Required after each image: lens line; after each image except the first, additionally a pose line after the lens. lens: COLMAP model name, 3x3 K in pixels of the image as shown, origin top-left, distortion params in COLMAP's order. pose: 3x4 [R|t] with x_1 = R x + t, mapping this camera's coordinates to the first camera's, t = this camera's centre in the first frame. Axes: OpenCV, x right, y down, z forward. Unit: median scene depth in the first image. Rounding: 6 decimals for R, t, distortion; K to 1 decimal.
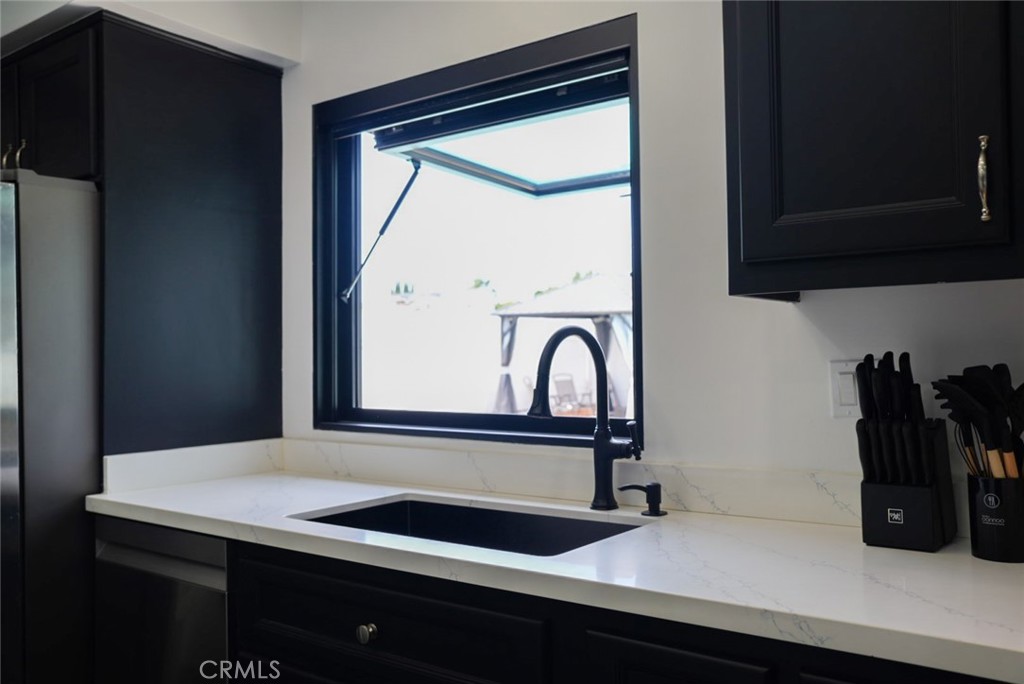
lens RADIAL K [[898.8, 0, 513.1], [0, 898.8, 345.0], [0, 0, 1]] dist [0.013936, 0.006535]
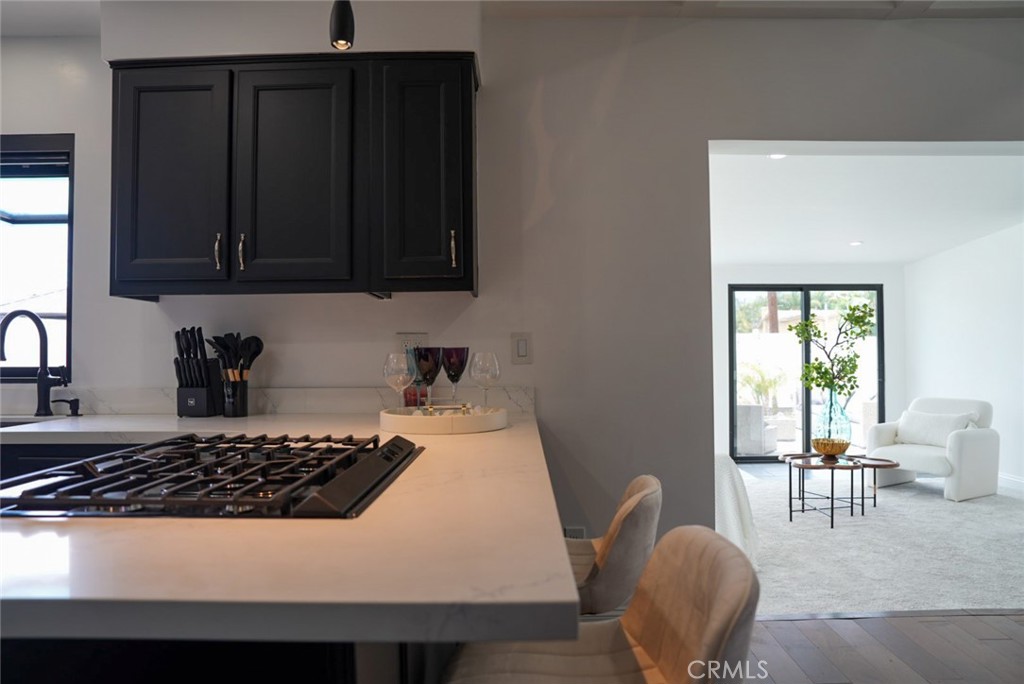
lens RADIAL K [[707.3, 0, 508.9], [0, 707.3, 344.6], [0, 0, 1]] dist [-0.109227, 0.079320]
pose [[0.802272, 0.016422, 0.596732, 0.032938], [-0.013773, 0.999865, -0.009000, 0.045326], [-0.596799, -0.000999, 0.802390, -0.628323]]
